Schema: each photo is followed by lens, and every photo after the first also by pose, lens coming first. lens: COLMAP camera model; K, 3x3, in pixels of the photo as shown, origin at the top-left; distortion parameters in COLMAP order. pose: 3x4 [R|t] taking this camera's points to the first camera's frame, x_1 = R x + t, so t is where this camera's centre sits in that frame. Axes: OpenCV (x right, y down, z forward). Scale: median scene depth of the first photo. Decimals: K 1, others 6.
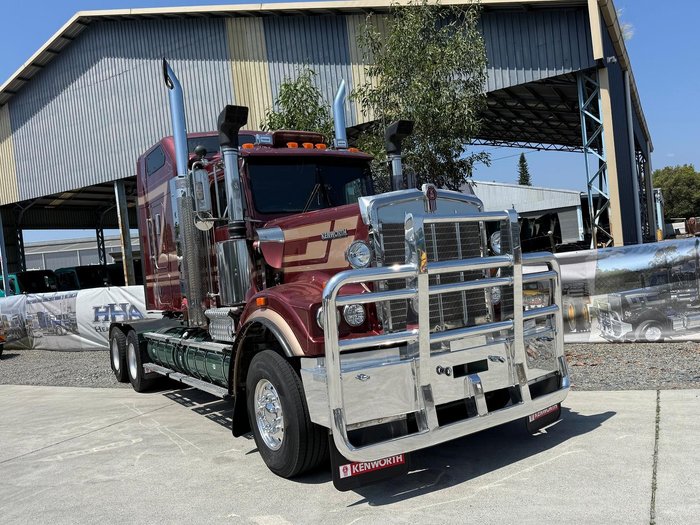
lens RADIAL K [[579.2, 0, 351.5], [0, 579.2, 265.2], [0, 0, 1]] dist [0.053937, -0.085189]
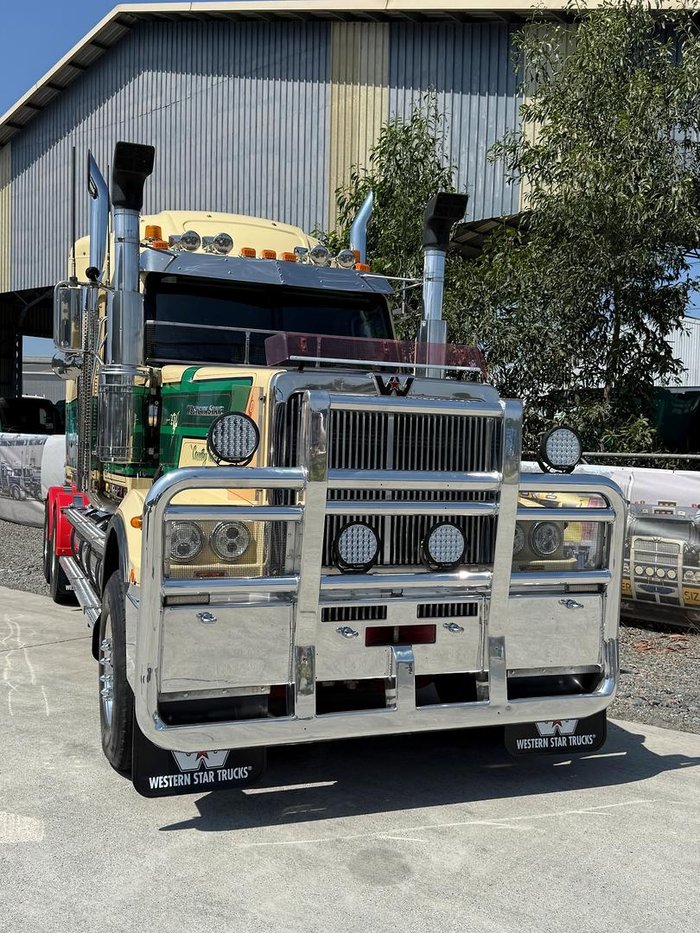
lens RADIAL K [[933.5, 0, 344.9], [0, 933.5, 463.7], [0, 0, 1]] dist [0.018270, 0.000000]
pose [[0.970932, 0.131807, -0.199795, 0.072509], [-0.126518, 0.991195, 0.039067, -0.008922], [0.203185, -0.012653, 0.979059, 0.051517]]
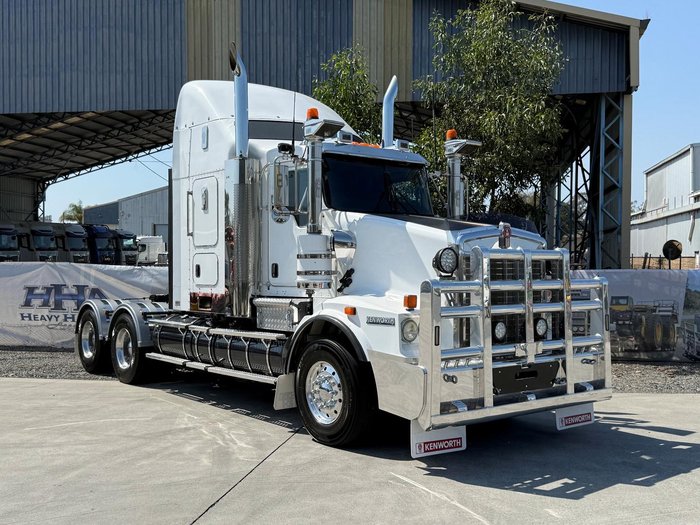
lens RADIAL K [[764.4, 0, 365.2], [0, 764.4, 255.8], [0, 0, 1]] dist [0.029126, 0.000000]
pose [[0.936328, 0.103658, 0.335477, -0.397369], [-0.093379, 0.994536, -0.046674, 0.040397], [-0.338482, 0.012375, 0.940891, -0.083227]]
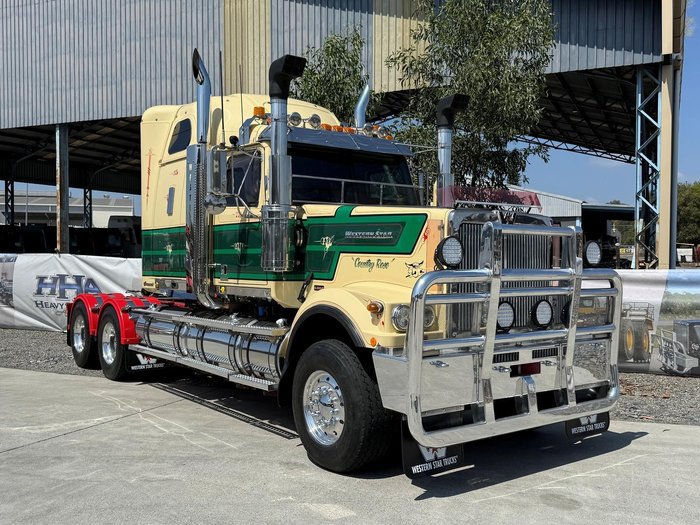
lens RADIAL K [[700.4, 0, 351.8], [0, 700.4, 263.3], [0, 0, 1]] dist [0.018270, 0.000000]
pose [[0.991151, 0.103315, 0.083336, -0.096563], [-0.103569, 0.994621, -0.001282, 0.009831], [-0.083021, -0.007361, 0.996521, -0.017523]]
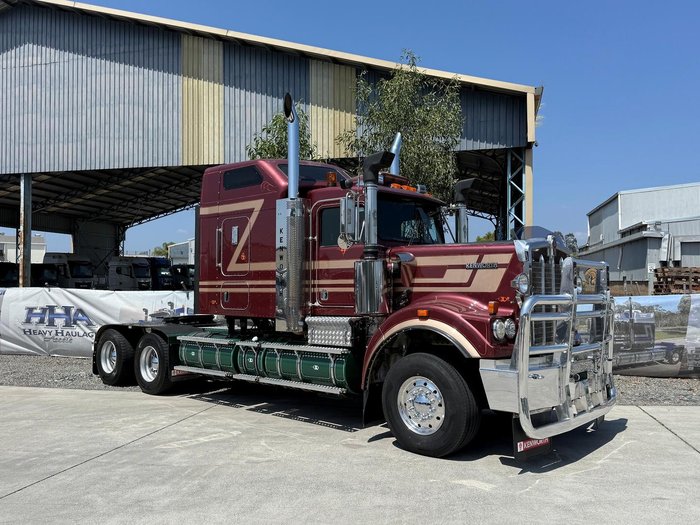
lens RADIAL K [[579.2, 0, 357.0], [0, 579.2, 260.4], [0, 0, 1]] dist [0.053937, -0.085189]
pose [[0.954105, 0.111820, 0.277813, -0.221815], [-0.094050, 0.992622, -0.076532, 0.020246], [-0.284321, 0.046892, 0.957582, -0.051842]]
